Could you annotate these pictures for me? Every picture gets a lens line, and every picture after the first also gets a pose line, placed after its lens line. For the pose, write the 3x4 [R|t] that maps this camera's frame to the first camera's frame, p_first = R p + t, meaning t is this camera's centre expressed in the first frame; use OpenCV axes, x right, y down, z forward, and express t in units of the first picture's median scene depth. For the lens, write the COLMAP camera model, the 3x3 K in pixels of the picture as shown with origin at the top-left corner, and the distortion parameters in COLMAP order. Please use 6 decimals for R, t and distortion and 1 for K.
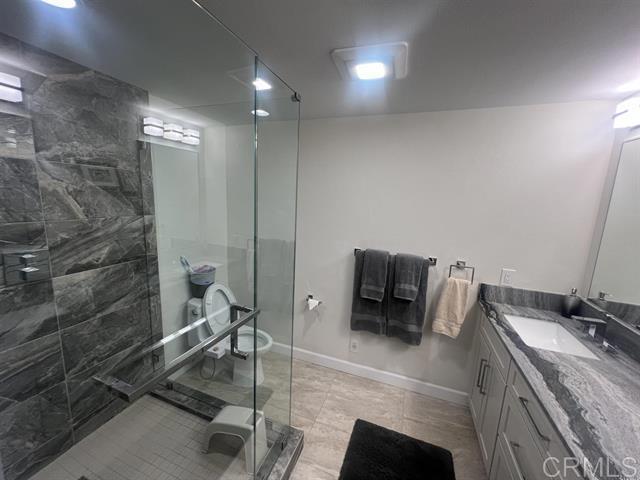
lens RADIAL K [[256.6, 0, 319.1], [0, 256.6, 239.9], [0, 0, 1]] dist [0.001310, 0.000474]
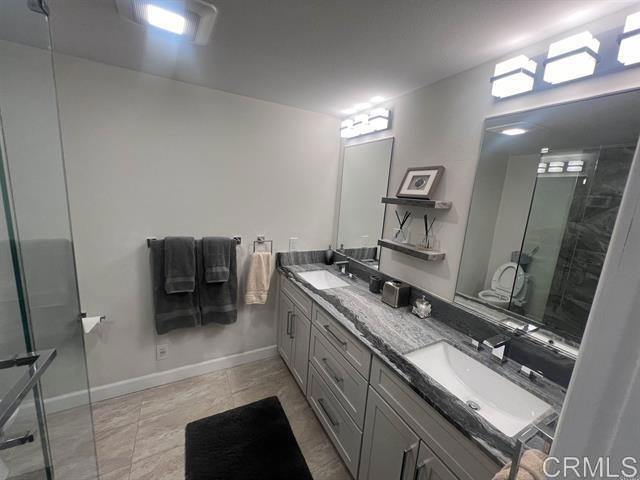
lens RADIAL K [[256.6, 0, 318.7], [0, 256.6, 239.6], [0, 0, 1]] dist [0.001310, 0.000474]
pose [[0.662421, -0.138932, 0.736136, -0.115183], [0.089472, 0.990291, 0.106387, -0.001840], [-0.743770, -0.004609, 0.668420, 0.052274]]
